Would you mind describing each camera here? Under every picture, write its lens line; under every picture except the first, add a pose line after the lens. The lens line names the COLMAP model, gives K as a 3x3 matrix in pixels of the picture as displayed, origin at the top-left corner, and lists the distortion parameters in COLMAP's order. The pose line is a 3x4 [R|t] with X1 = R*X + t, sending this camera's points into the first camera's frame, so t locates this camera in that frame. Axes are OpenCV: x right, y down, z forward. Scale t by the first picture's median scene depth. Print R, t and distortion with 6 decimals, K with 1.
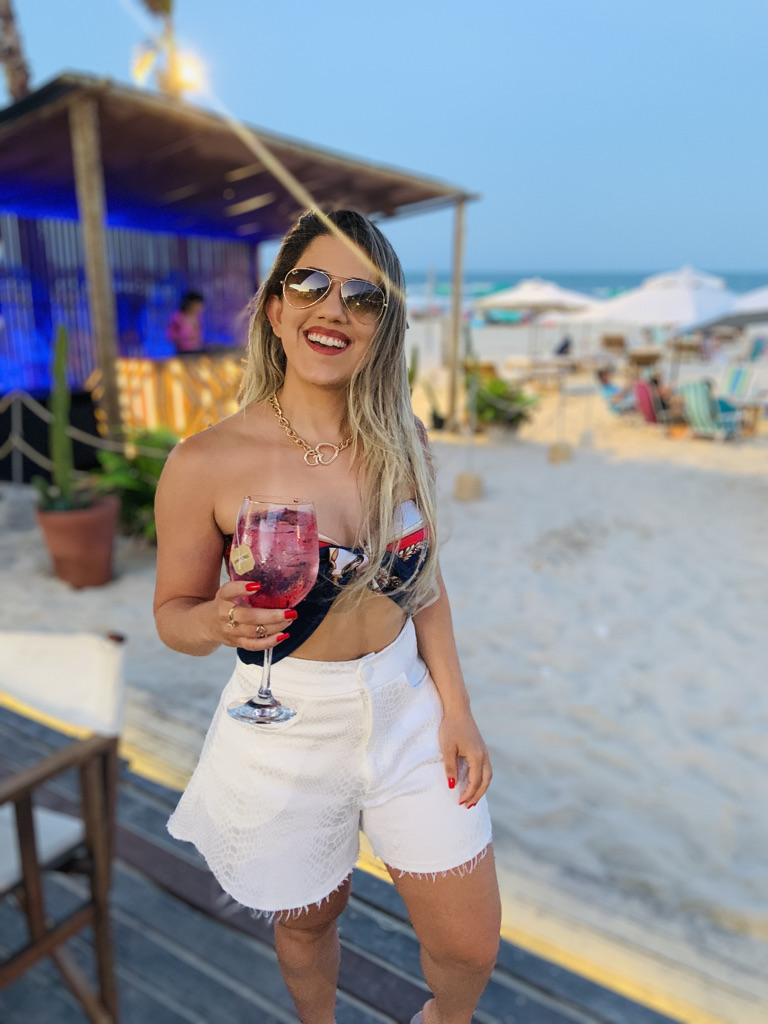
lens RADIAL K [[772.0, 0, 392.2], [0, 772.0, 499.8], [0, 0, 1]] dist [0.105439, -0.120482]
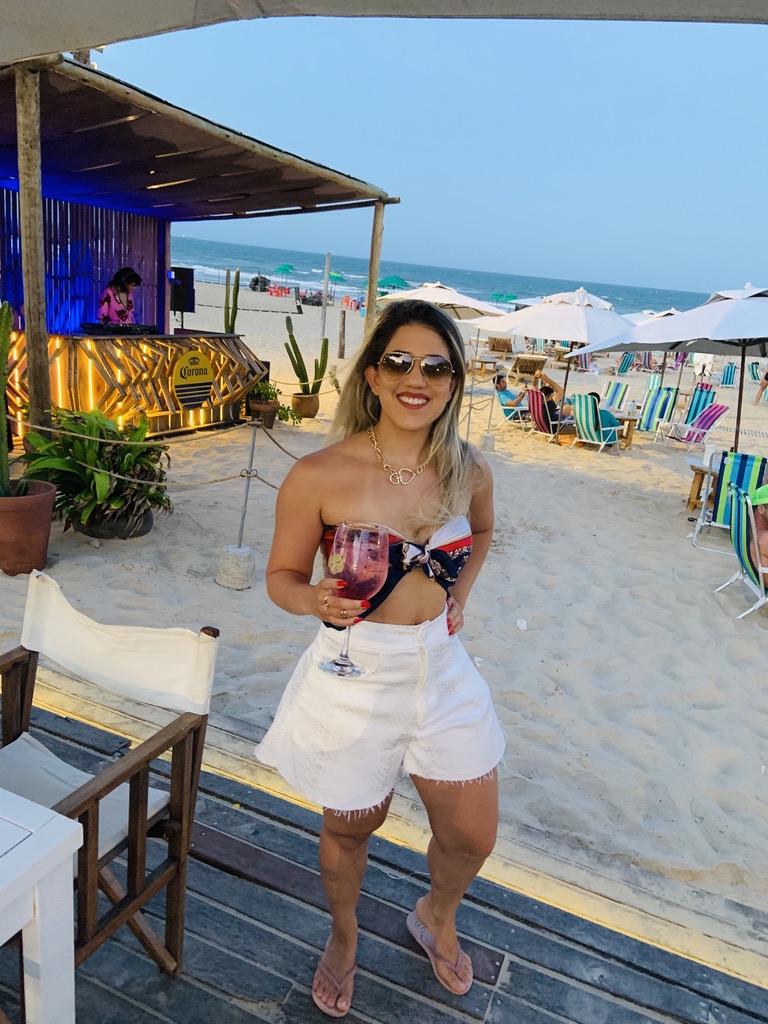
lens RADIAL K [[772.0, 0, 400.7], [0, 772.0, 507.5], [0, 0, 1]] dist [0.105439, -0.120482]
pose [[0.984288, 0.040963, 0.171751, -0.153253], [-0.045762, 0.998662, 0.024072, -0.026916], [-0.170535, -0.031554, 0.984846, -0.097275]]
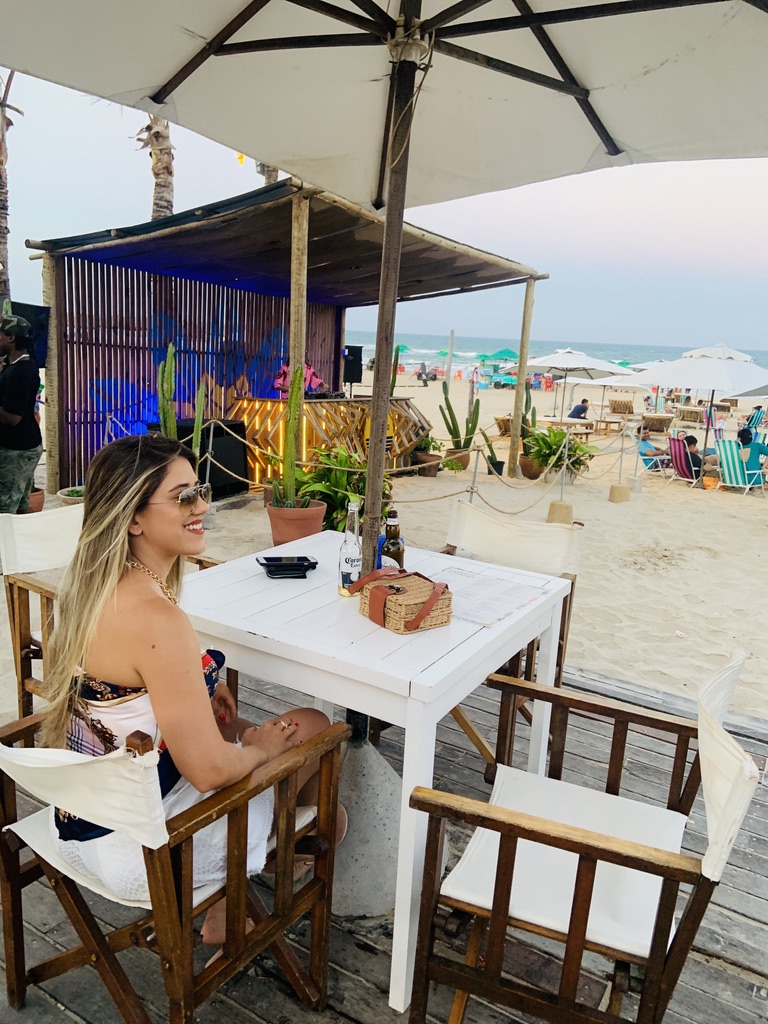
lens RADIAL K [[772.0, 0, 386.2], [0, 772.0, 508.4], [0, 0, 1]] dist [0.105439, -0.120482]
pose [[0.999021, 0.040066, 0.018738, -0.466827], [-0.038805, 0.997235, -0.063381, 0.149804], [-0.021225, 0.062592, 0.997814, -0.486399]]
